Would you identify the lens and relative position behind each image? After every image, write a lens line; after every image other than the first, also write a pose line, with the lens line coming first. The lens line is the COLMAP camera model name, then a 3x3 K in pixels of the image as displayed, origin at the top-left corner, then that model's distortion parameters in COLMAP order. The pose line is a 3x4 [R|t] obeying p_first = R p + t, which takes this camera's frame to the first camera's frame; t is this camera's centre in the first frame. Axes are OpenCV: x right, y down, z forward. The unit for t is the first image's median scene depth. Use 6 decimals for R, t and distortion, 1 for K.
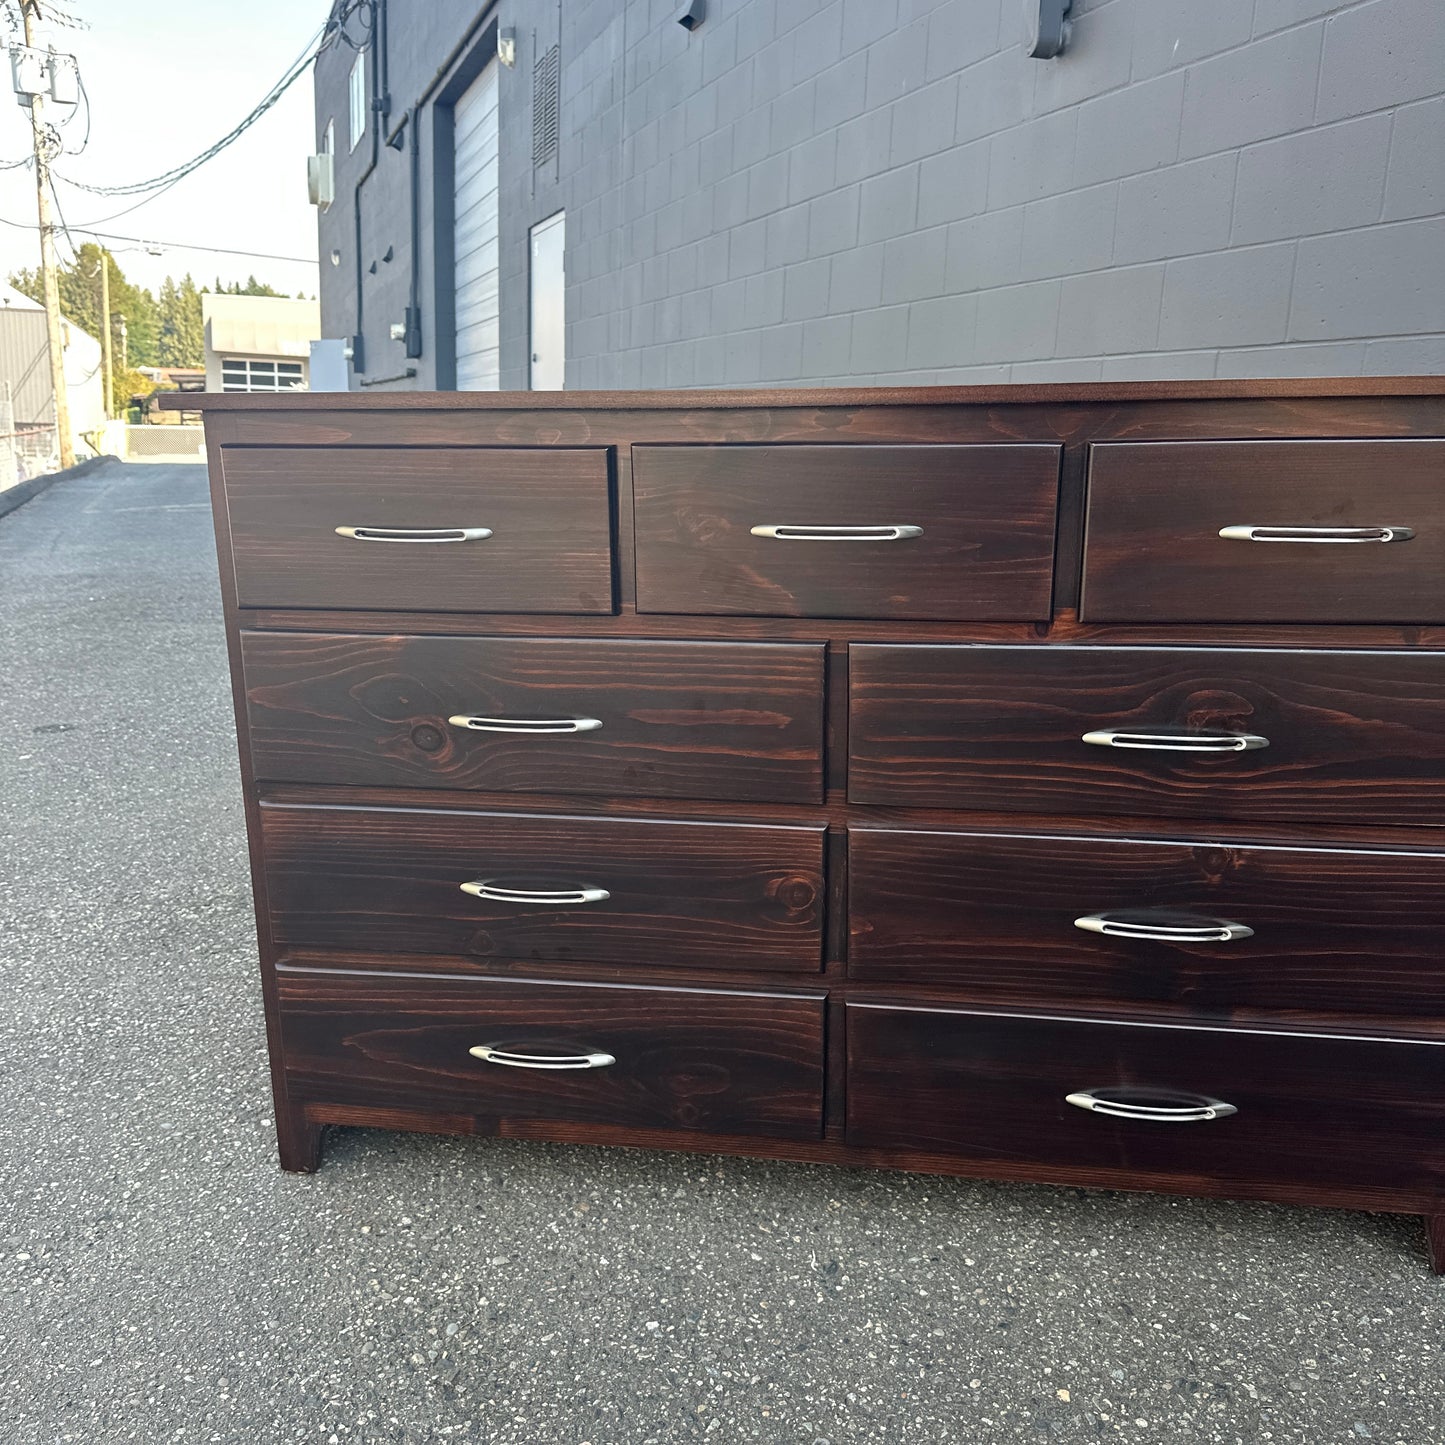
lens RADIAL K [[1349.0, 0, 710.2], [0, 1349.0, 727.4], [0, 0, 1]] dist [0.168352, -0.366941]
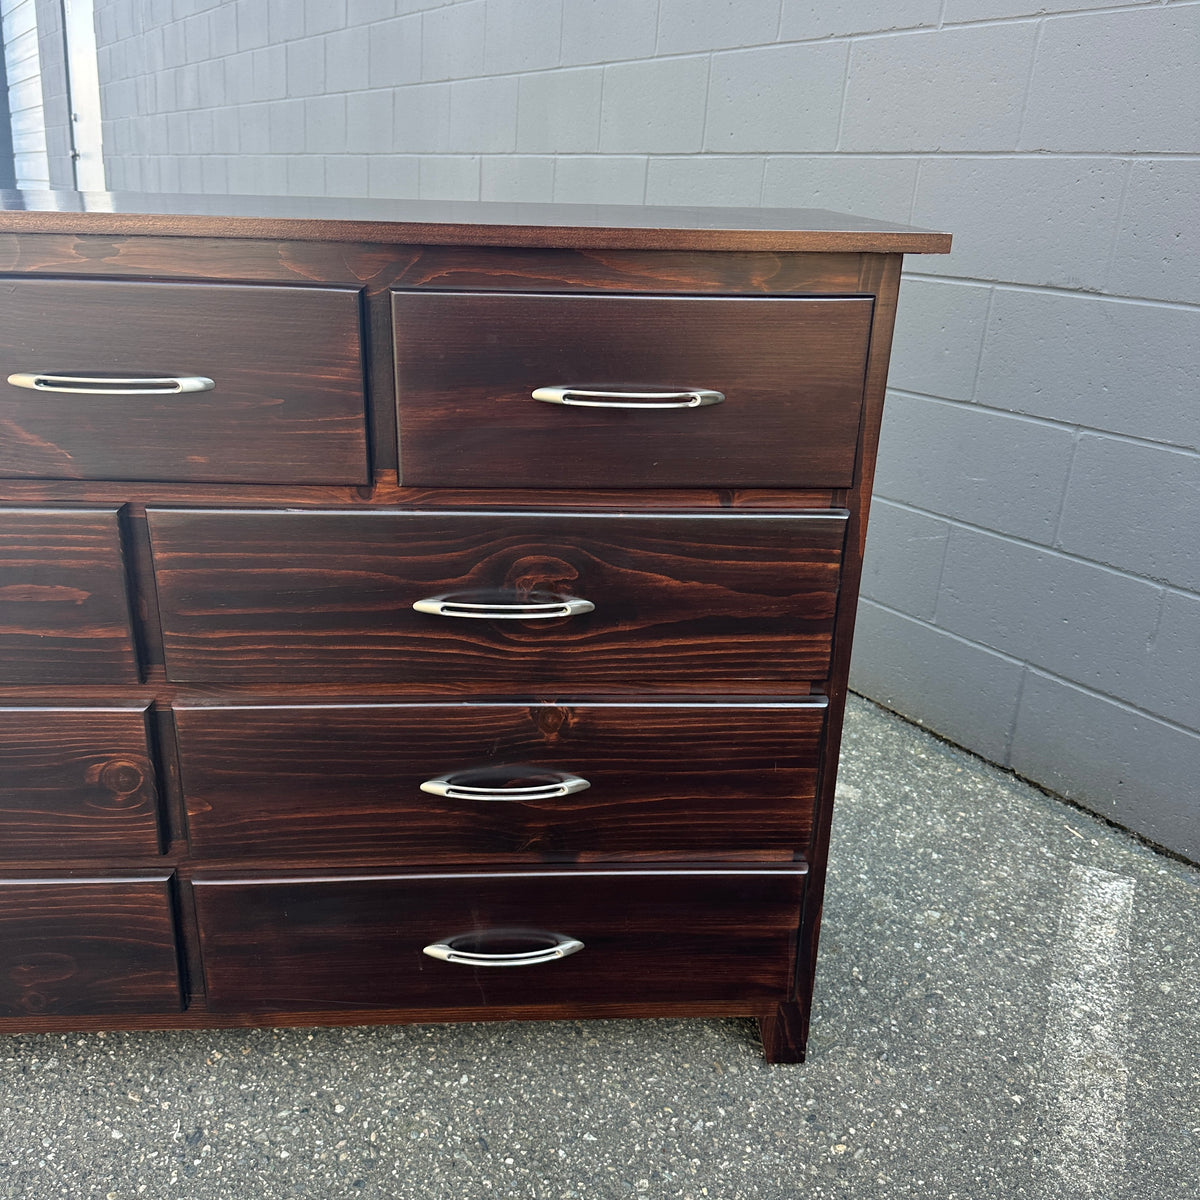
lens RADIAL K [[1120.3, 0, 589.8], [0, 1120.3, 604.0], [0, 0, 1]] dist [0.168352, -0.366941]
pose [[0.971356, -0.047686, 0.232794, 0.196500], [0.017033, 0.991111, 0.131946, -0.088911], [-0.237016, -0.124201, 0.963534, 0.201413]]
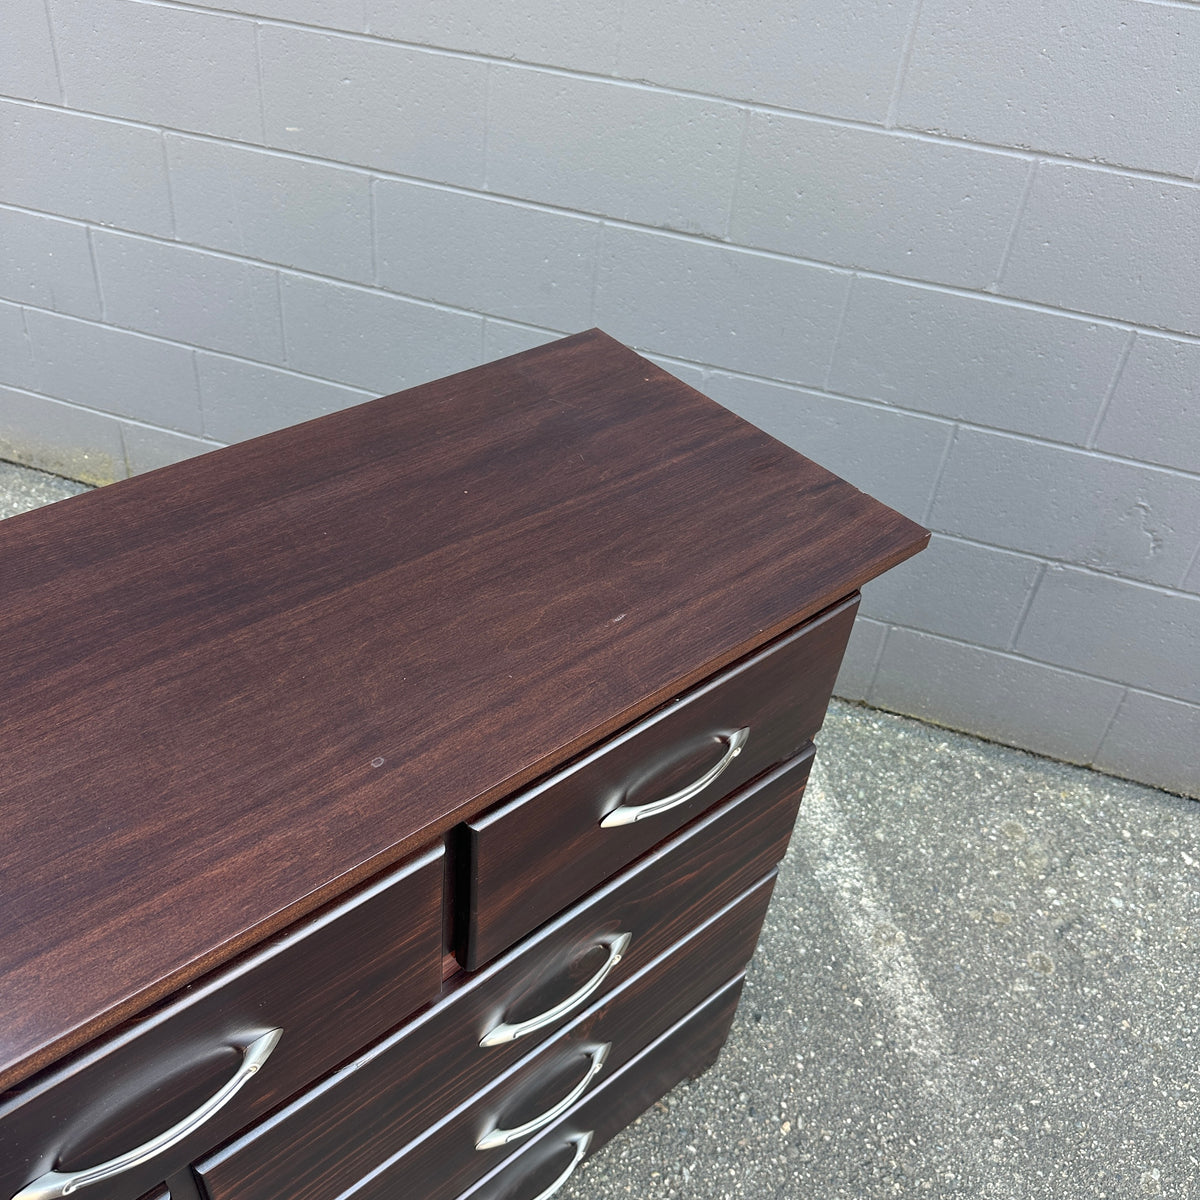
lens RADIAL K [[1120.3, 0, 589.8], [0, 1120.3, 604.0], [0, 0, 1]] dist [0.168352, -0.366941]
pose [[0.631656, -0.453174, 0.629002, -0.001962], [0.101606, 0.852750, 0.512342, -0.539354], [-0.768562, -0.259713, 0.584690, 0.568631]]
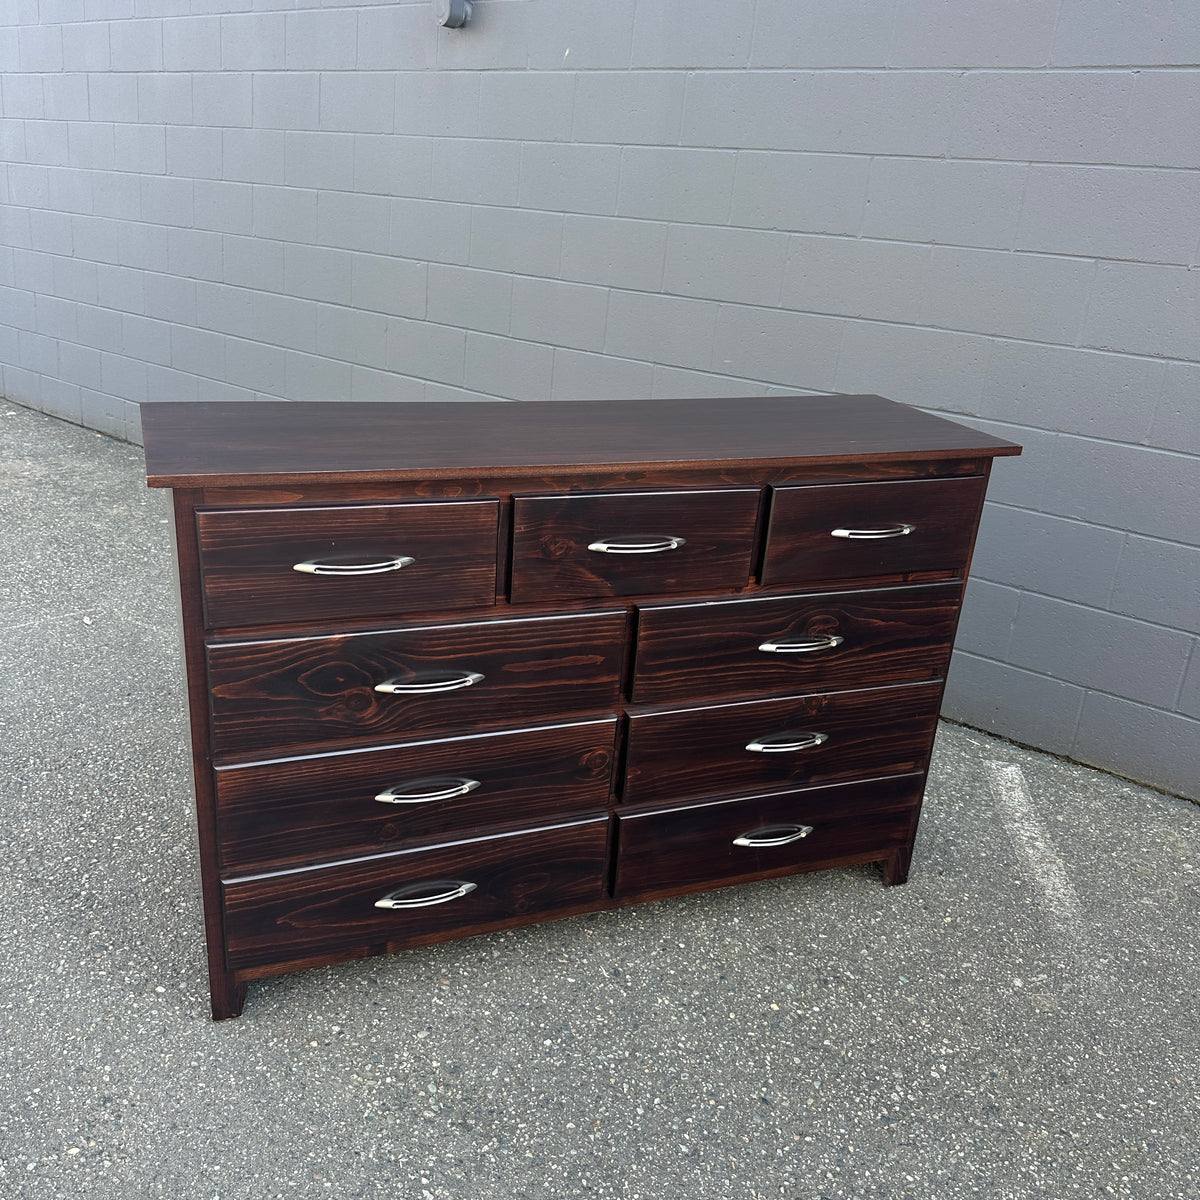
lens RADIAL K [[1112.6, 0, 591.0], [0, 1112.6, 610.3], [0, 0, 1]] dist [0.187128, -0.406163]
pose [[0.852150, -0.128140, 0.507366, -0.586201], [0.050680, 0.985207, 0.163704, -0.266030], [-0.520838, -0.113787, 0.846038, -0.083623]]
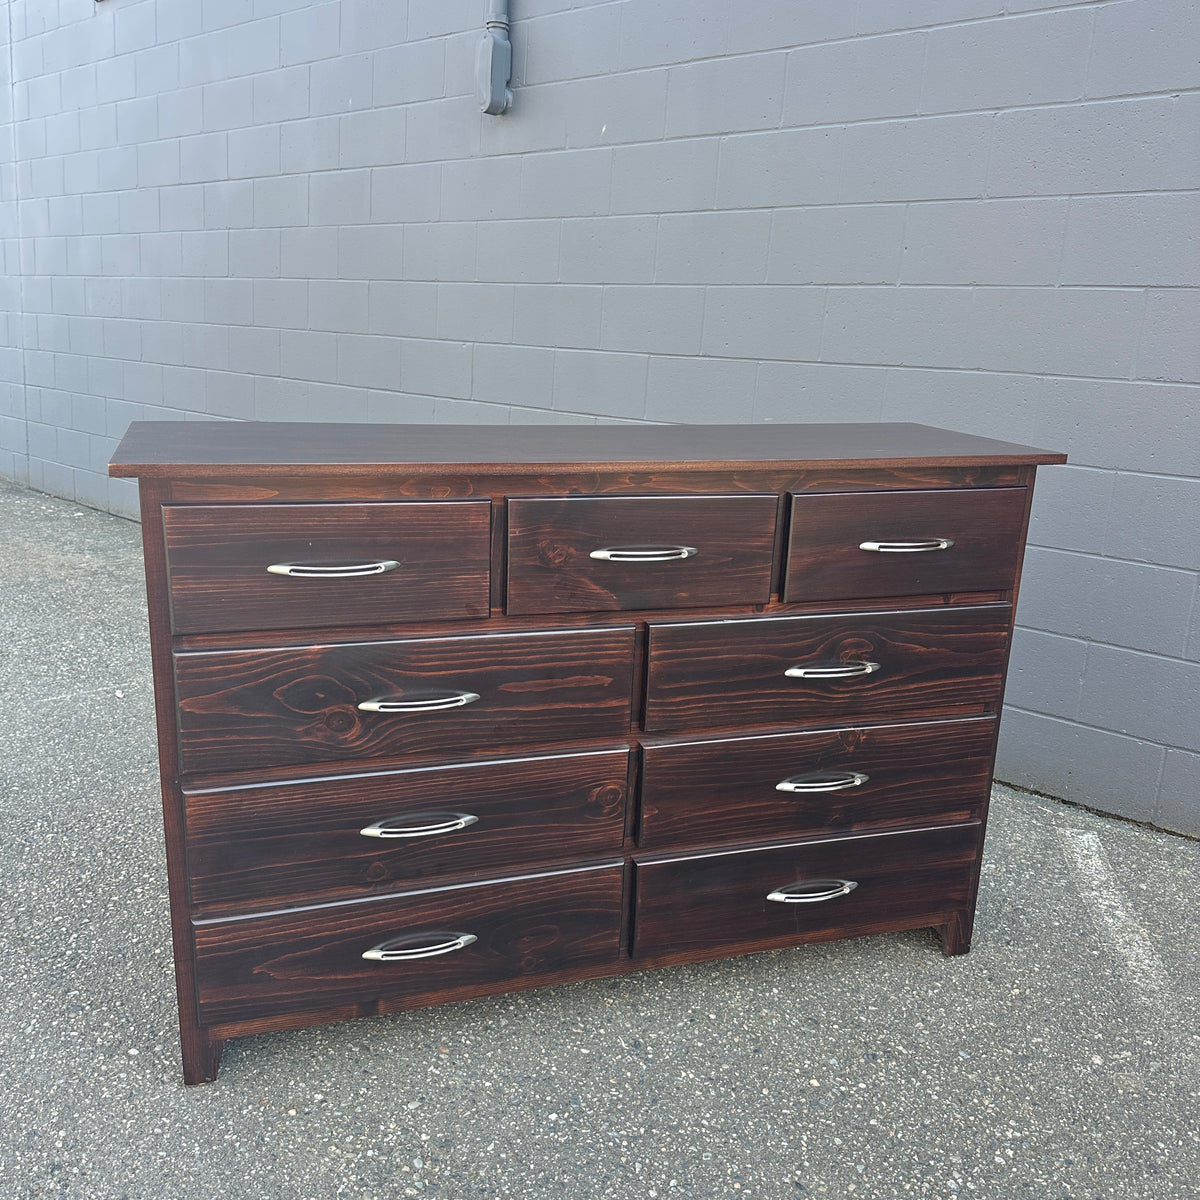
lens RADIAL K [[1113.7, 0, 604.4], [0, 1113.7, 607.0], [0, 0, 1]] dist [0.176574, -0.372411]
pose [[0.880202, -0.081746, 0.467506, -0.485263], [0.067385, 0.996601, 0.047392, -0.136556], [-0.469791, -0.010212, 0.882719, -0.052498]]
